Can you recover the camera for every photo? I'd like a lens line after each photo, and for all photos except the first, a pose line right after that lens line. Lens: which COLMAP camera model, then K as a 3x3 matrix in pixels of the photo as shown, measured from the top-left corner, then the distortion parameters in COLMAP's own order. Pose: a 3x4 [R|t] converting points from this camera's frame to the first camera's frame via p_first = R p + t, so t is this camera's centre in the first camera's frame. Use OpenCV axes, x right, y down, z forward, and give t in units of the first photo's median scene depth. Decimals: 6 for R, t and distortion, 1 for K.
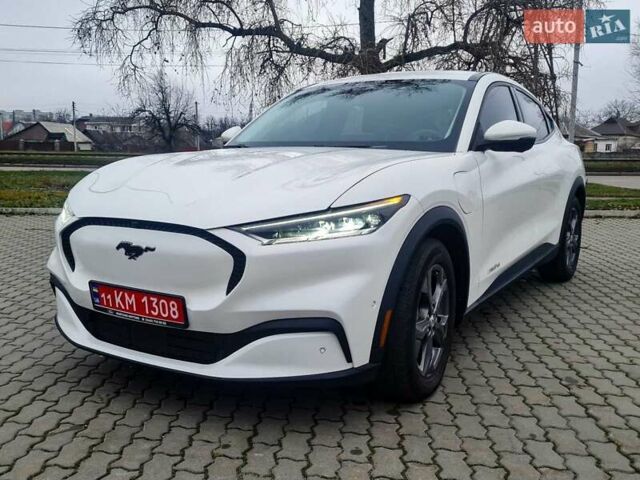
lens RADIAL K [[637.6, 0, 318.0], [0, 637.6, 265.4], [0, 0, 1]] dist [0.060708, 0.003602]
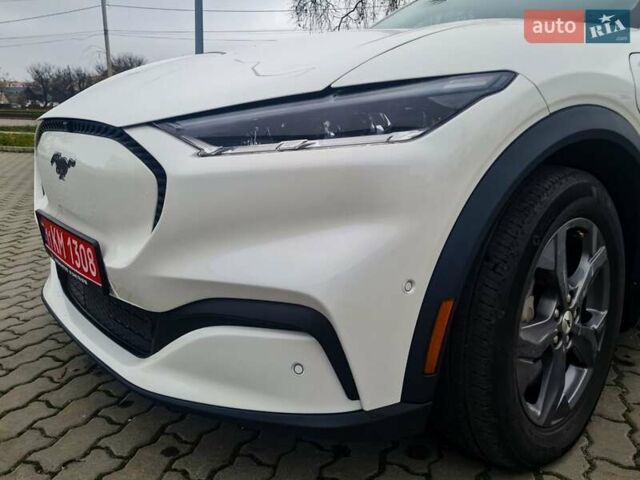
lens RADIAL K [[566.6, 0, 320.2], [0, 566.6, 205.6], [0, 0, 1]] dist [0.036295, -0.009947]
pose [[0.944548, 0.052855, -0.324092, 0.149186], [-0.060200, 0.998106, -0.012675, 0.008746], [0.322809, 0.031482, 0.945941, 0.531576]]
